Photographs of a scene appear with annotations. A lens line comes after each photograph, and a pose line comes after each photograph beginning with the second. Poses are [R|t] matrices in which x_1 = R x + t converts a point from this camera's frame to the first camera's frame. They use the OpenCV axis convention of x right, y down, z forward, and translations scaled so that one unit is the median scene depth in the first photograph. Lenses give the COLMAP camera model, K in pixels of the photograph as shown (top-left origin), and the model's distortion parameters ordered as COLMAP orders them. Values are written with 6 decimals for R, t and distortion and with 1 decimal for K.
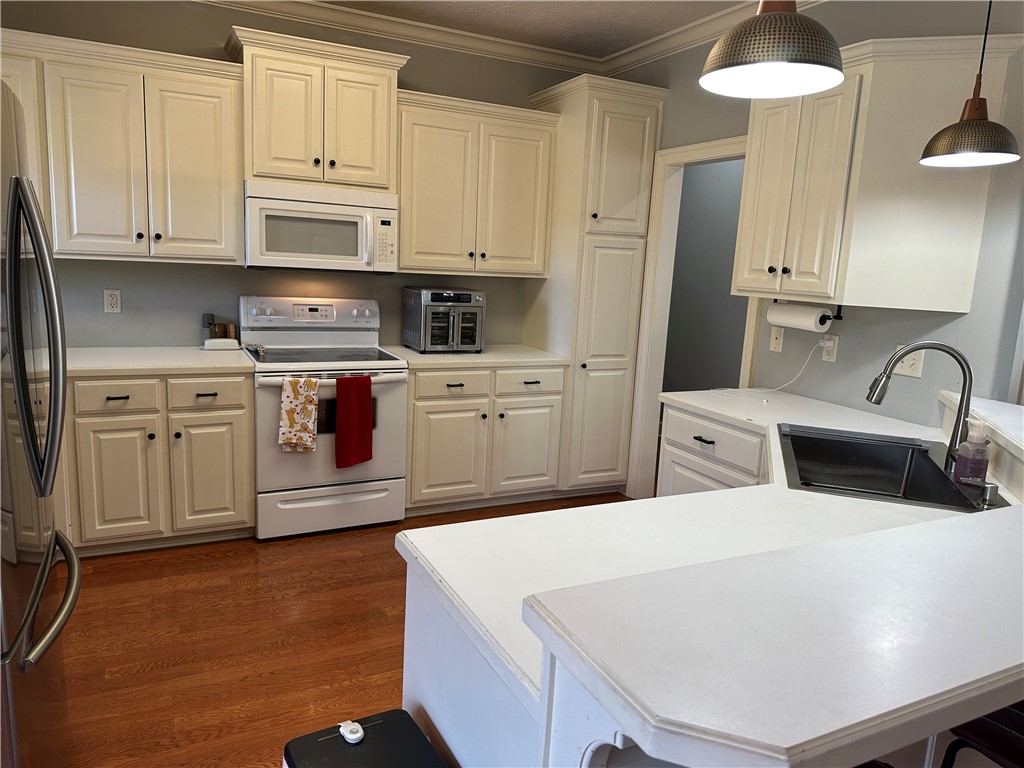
lens RADIAL K [[723.5, 0, 517.9], [0, 723.5, 380.0], [0, 0, 1]] dist [0.075900, 0.000814]
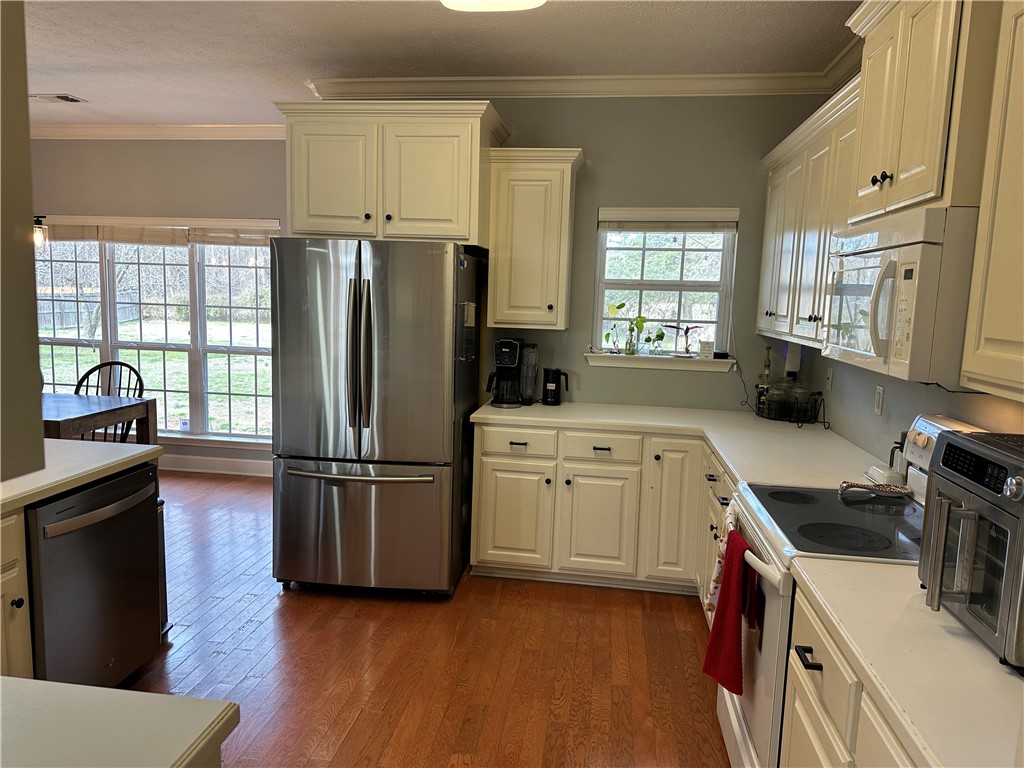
lens RADIAL K [[723.5, 0, 511.4], [0, 723.5, 387.8], [0, 0, 1]] dist [0.075900, 0.000814]
pose [[0.821754, 0.042289, -0.568271, 0.424792], [-0.086746, 0.994904, -0.051401, -0.015442], [0.563201, 0.091534, 0.821235, 0.203159]]
